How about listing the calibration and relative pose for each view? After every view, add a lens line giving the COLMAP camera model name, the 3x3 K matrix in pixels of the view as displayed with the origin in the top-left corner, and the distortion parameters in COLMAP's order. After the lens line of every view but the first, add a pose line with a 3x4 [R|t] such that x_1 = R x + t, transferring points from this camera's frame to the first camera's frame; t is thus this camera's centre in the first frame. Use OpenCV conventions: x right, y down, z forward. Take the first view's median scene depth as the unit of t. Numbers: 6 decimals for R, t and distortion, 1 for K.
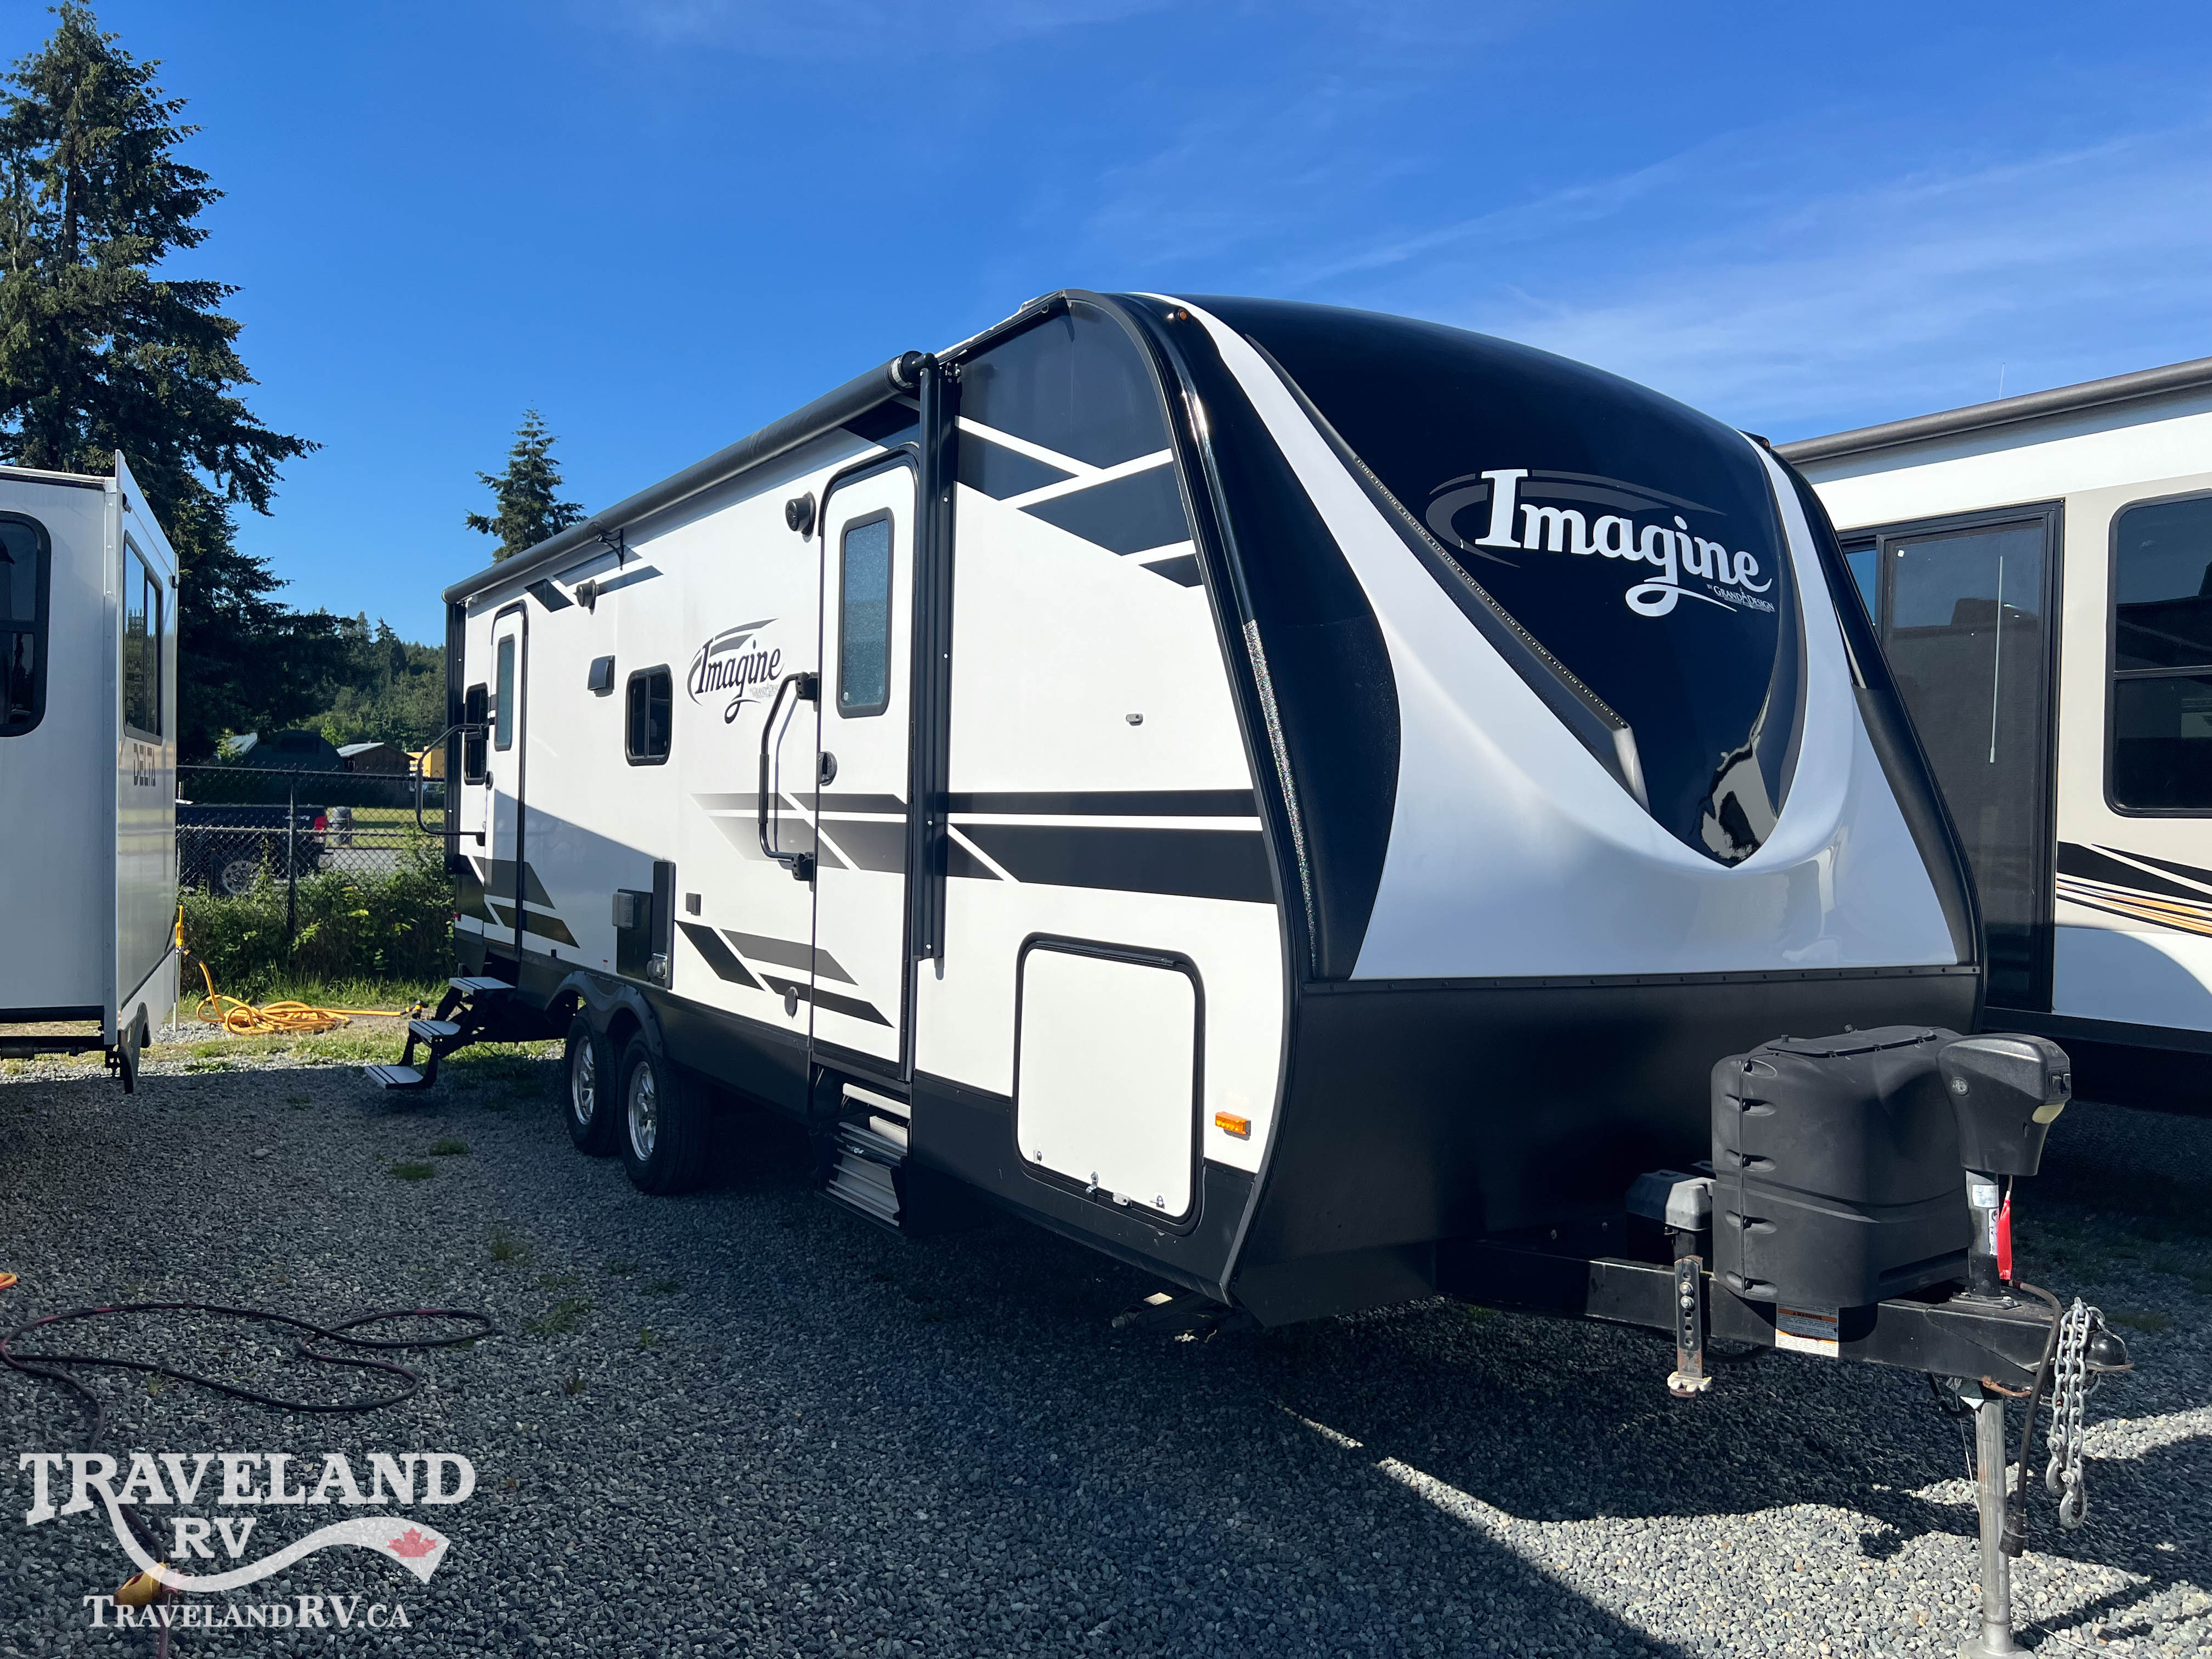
lens RADIAL K [[1669.9, 0, 1133.2], [0, 1669.9, 815.0], [0, 0, 1]] dist [0.072736, -0.077979]
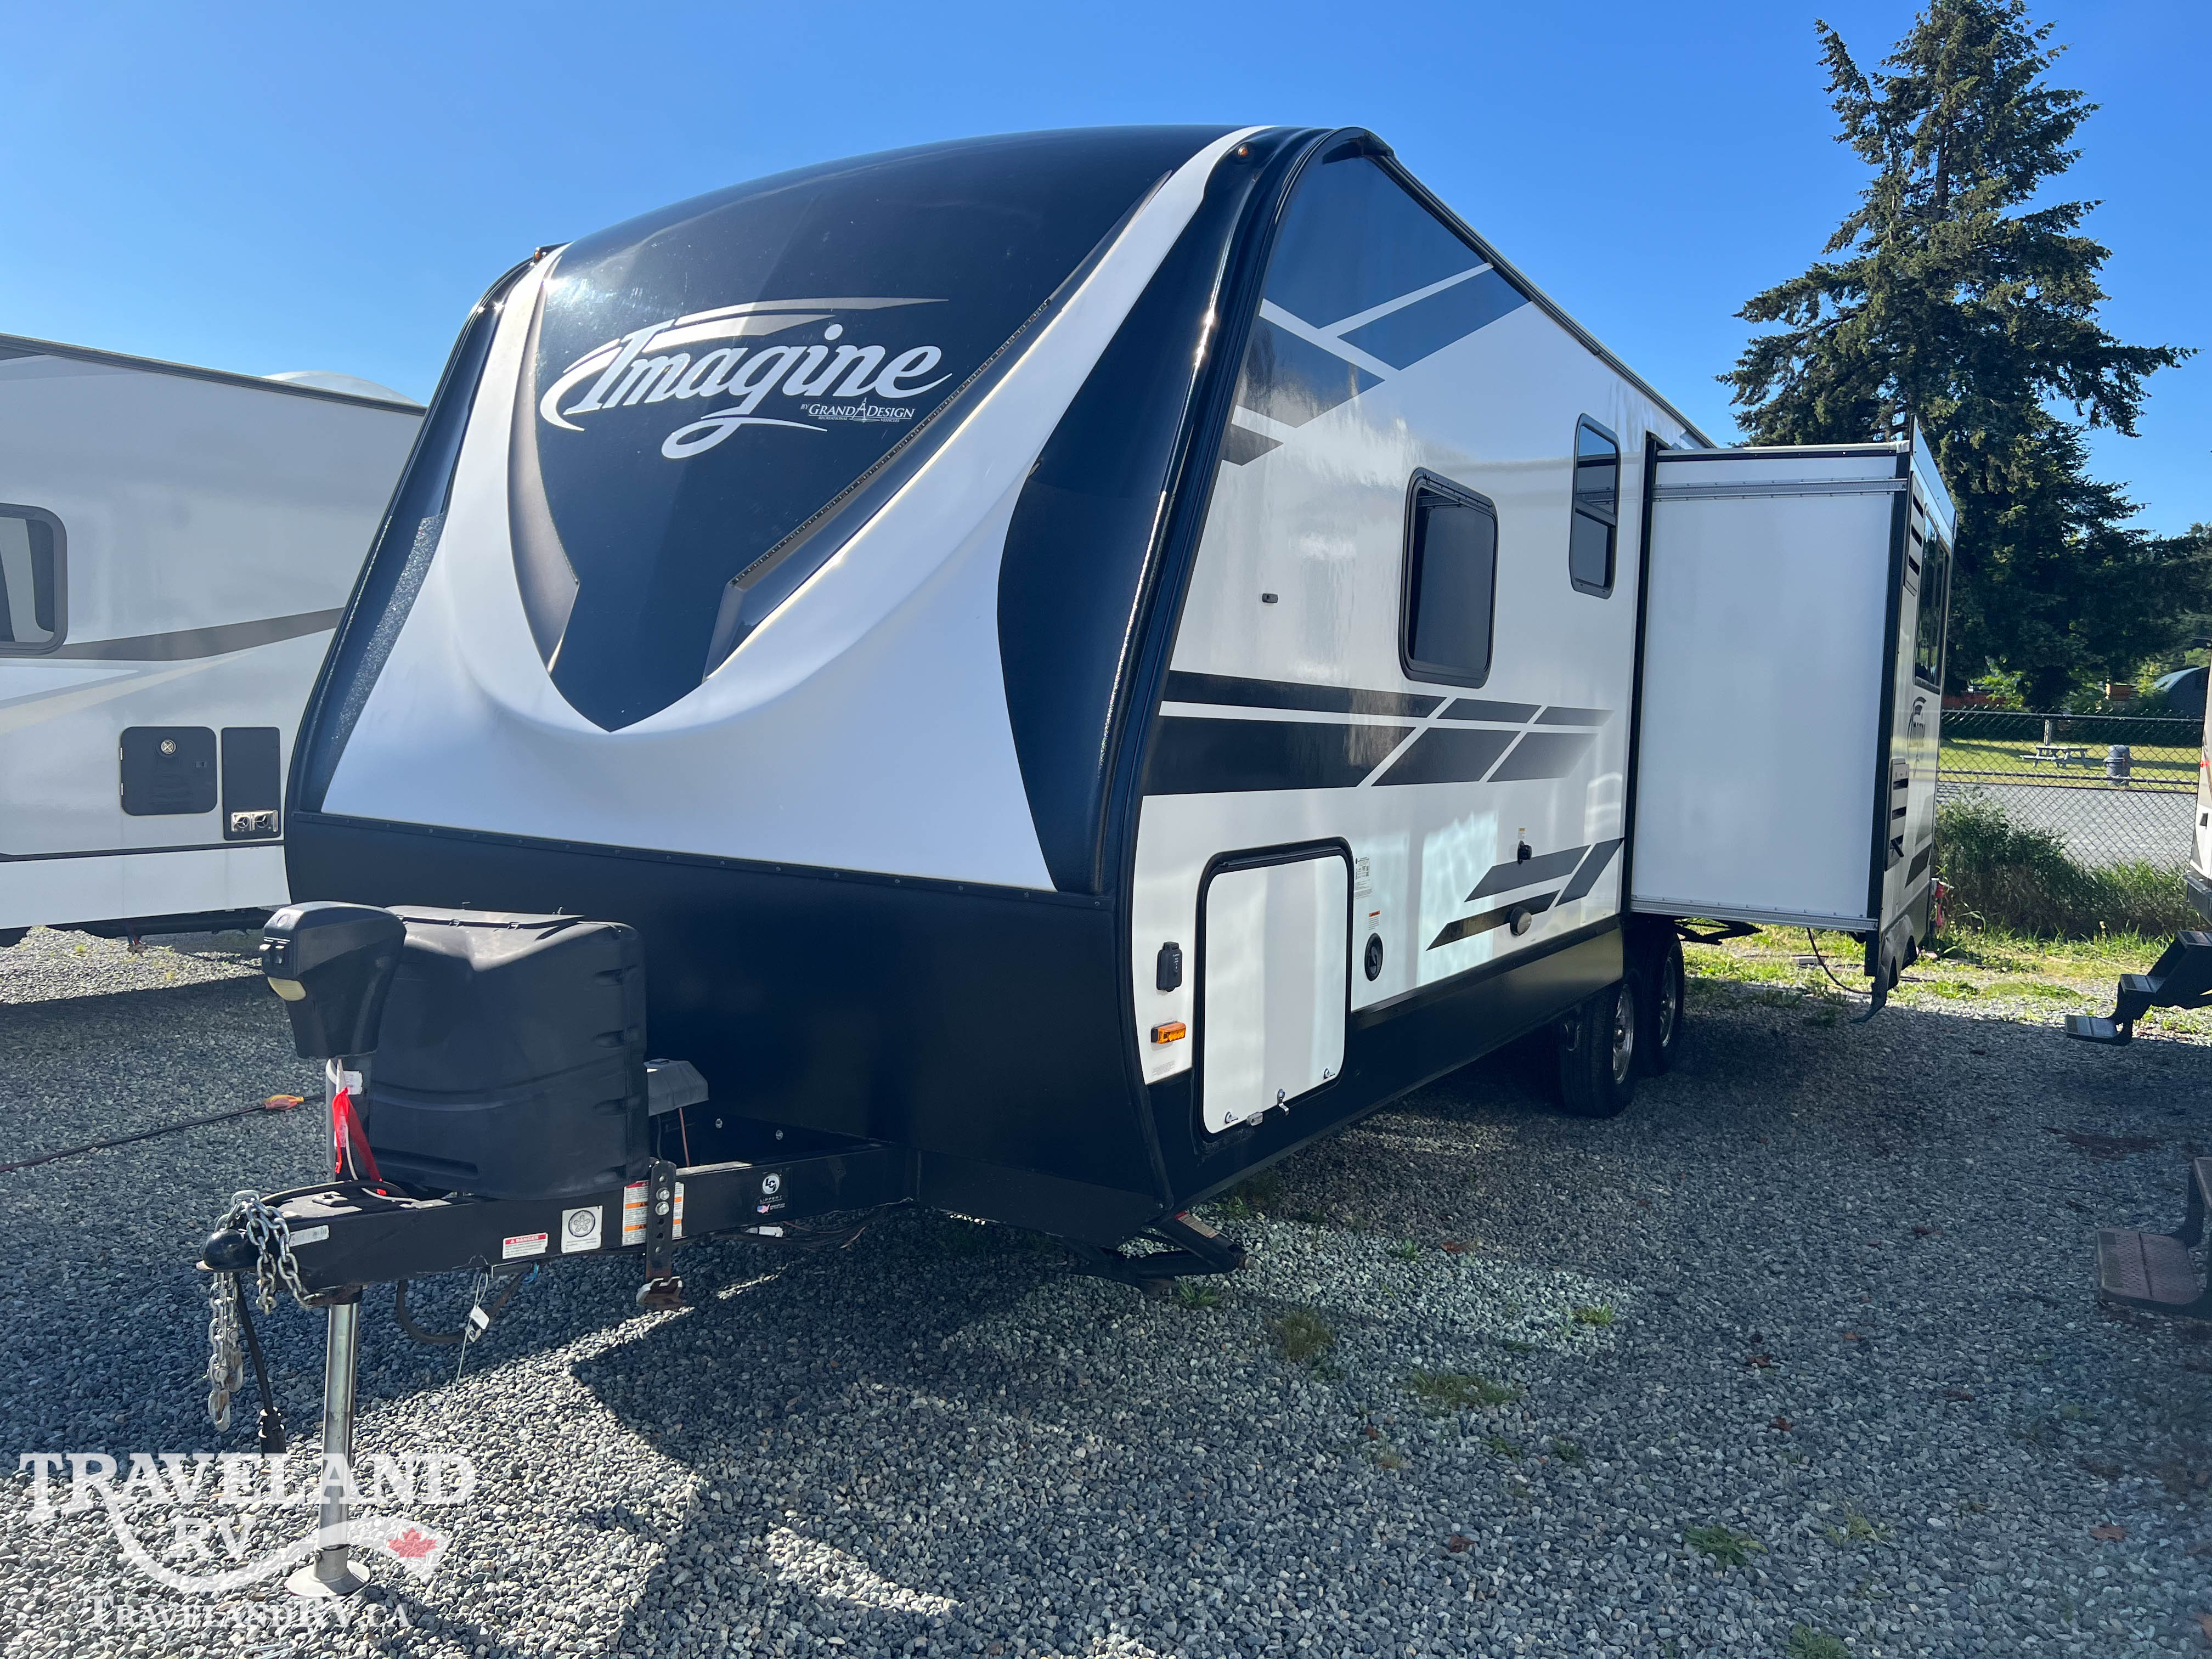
lens RADIAL K [[1699.4, 0, 1110.7], [0, 1699.4, 821.4], [0, 0, 1]] dist [0.063232, -0.079030]
pose [[0.448122, 0.050211, -0.892561, 0.106585], [-0.018596, 0.998729, 0.046847, 0.002565], [0.893779, -0.004395, 0.448486, 0.067881]]
